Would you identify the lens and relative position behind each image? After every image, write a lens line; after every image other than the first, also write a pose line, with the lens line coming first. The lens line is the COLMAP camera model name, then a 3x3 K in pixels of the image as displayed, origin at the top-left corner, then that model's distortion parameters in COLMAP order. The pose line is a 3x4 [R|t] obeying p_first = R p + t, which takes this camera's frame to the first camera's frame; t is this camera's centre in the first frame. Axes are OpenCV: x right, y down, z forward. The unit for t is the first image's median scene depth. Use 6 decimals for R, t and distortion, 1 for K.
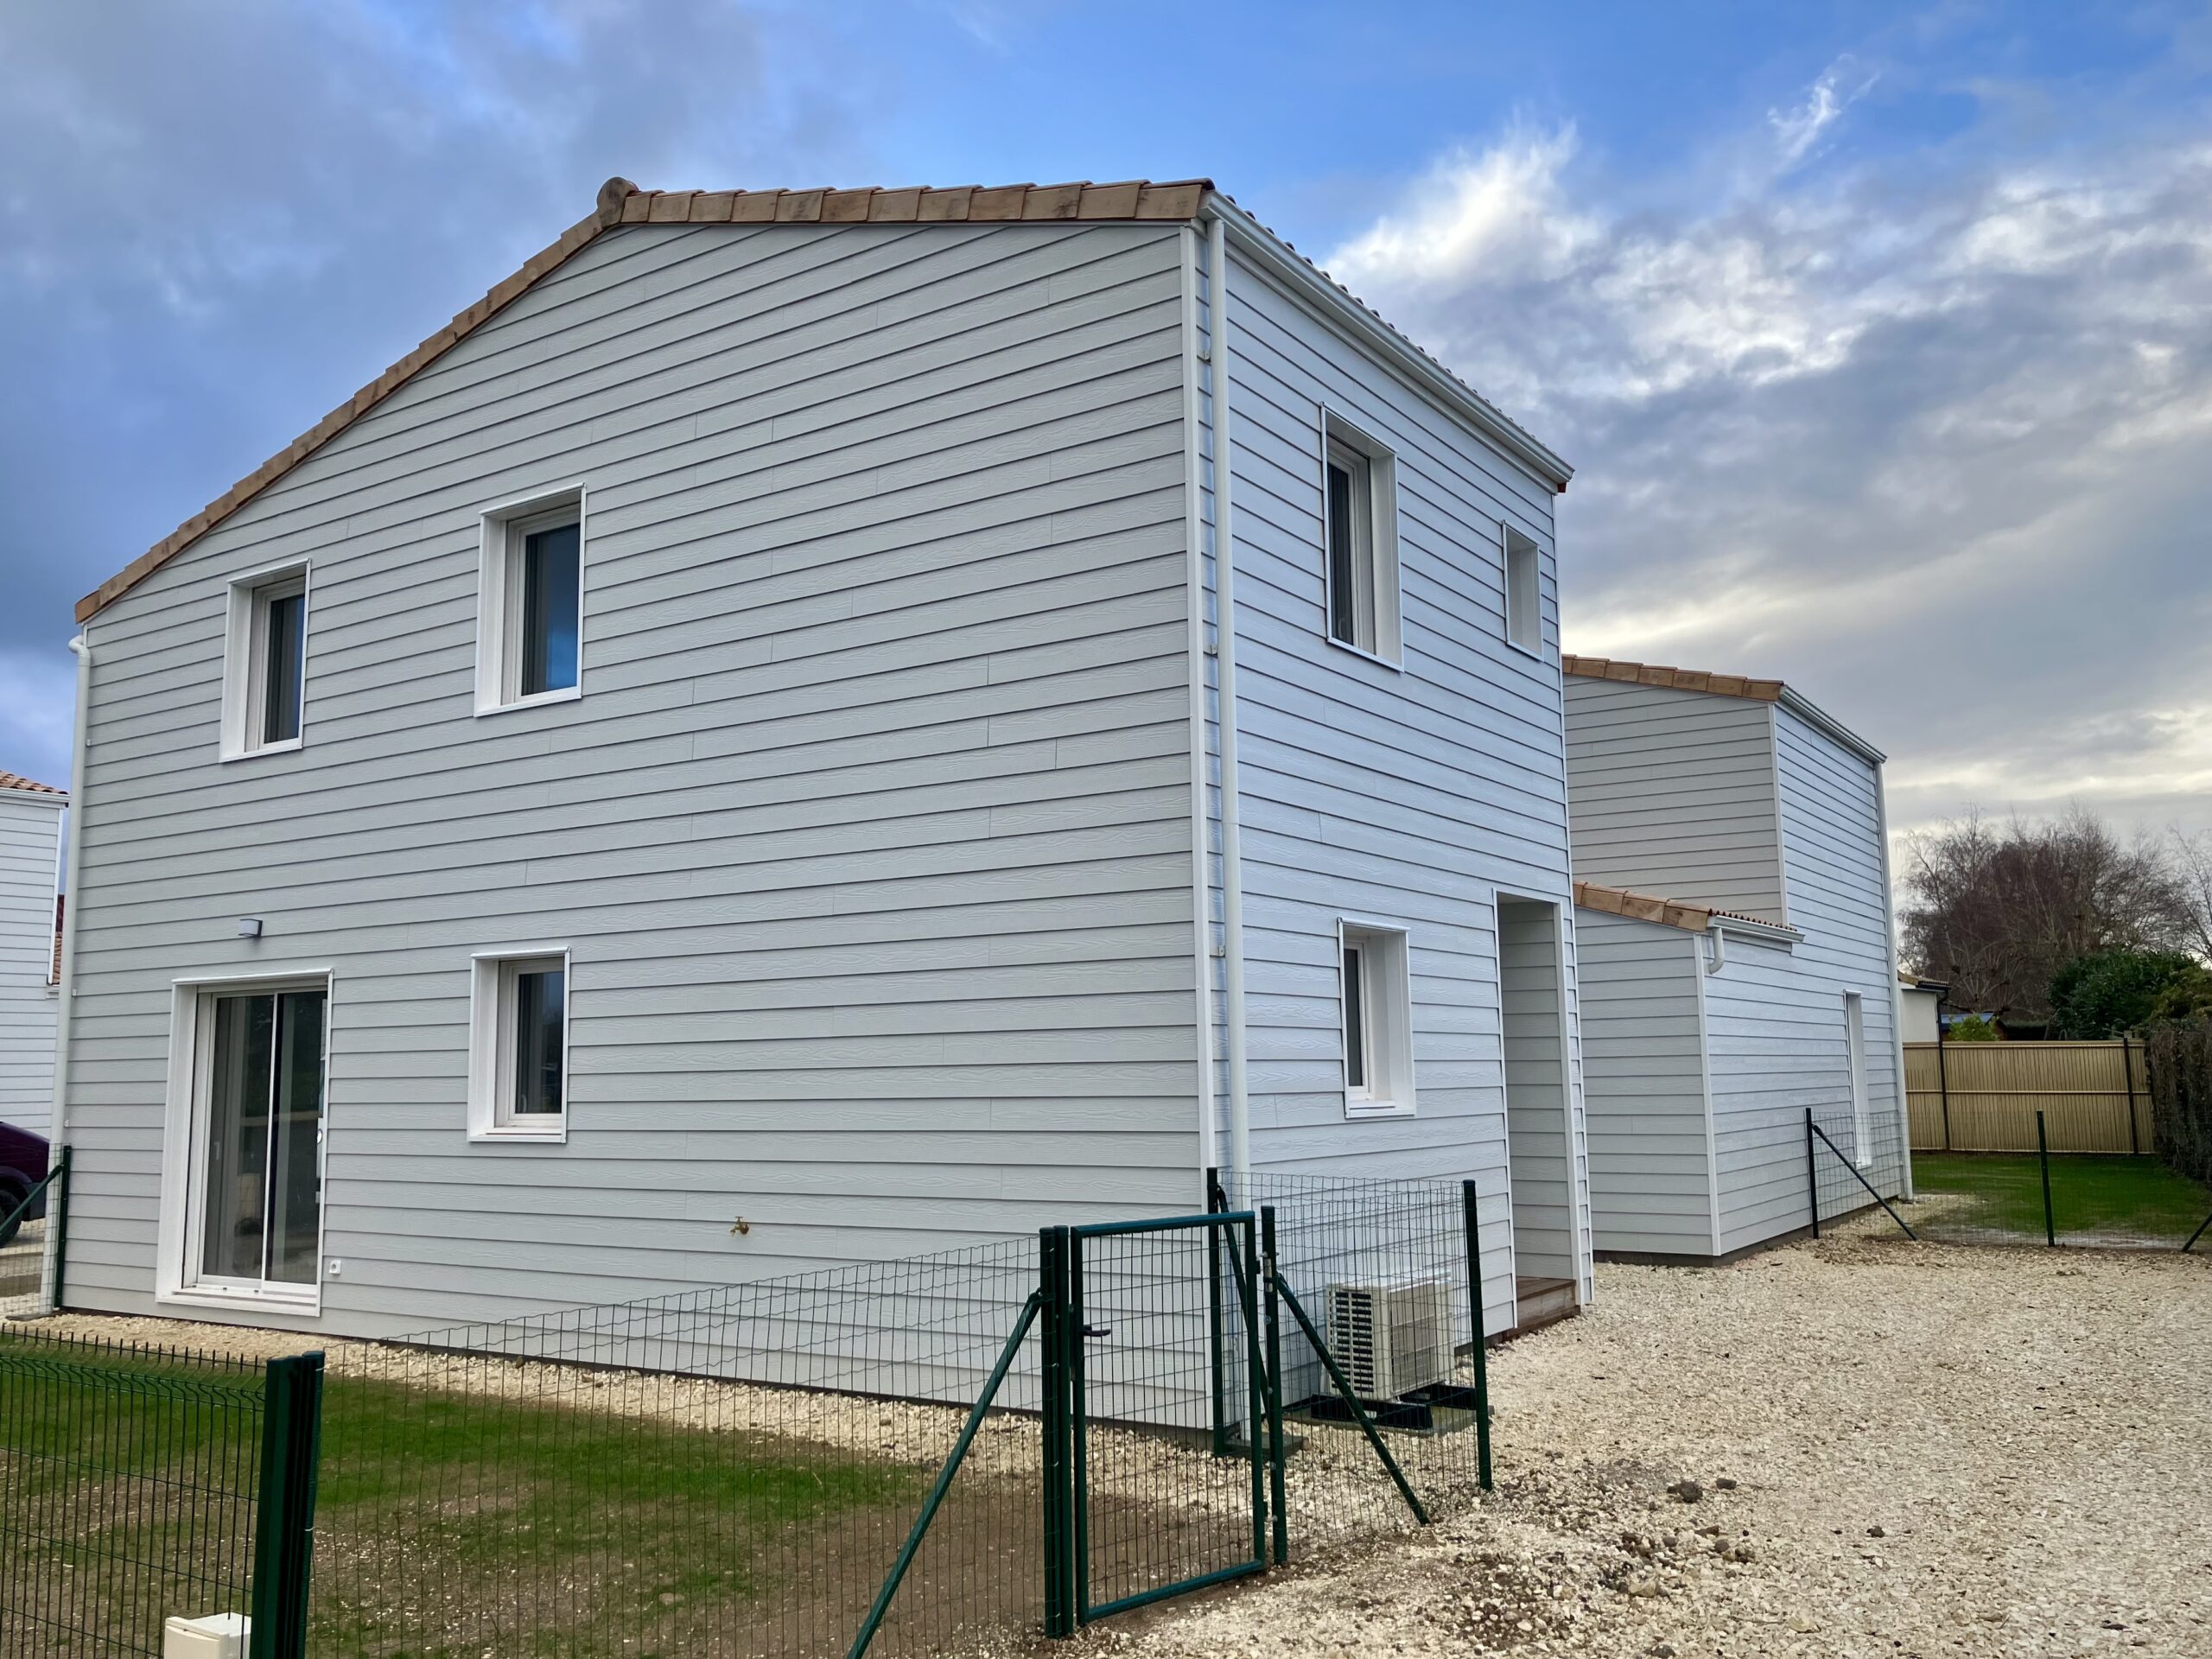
lens RADIAL K [[1803.4, 0, 1106.0], [0, 1803.4, 829.5], [0, 0, 1]] dist [0.000651, -0.003461]
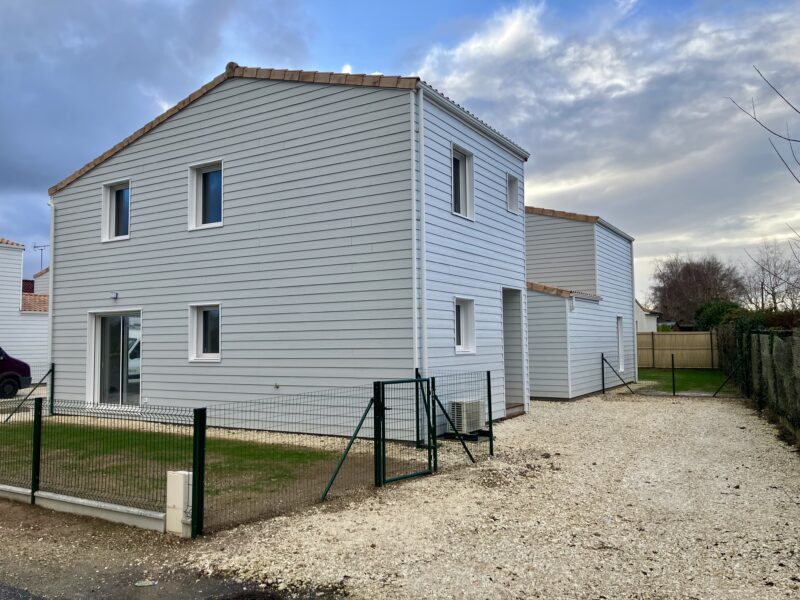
lens RADIAL K [[652.2, 0, 400.0], [0, 652.2, 300.0], [0, 0, 1]] dist [0.000651, -0.003461]
pose [[0.999117, 0.005308, 0.041668, -0.019660], [-0.008221, 0.997508, 0.070074, -0.023673], [-0.041193, -0.070355, 0.996671, -0.180852]]
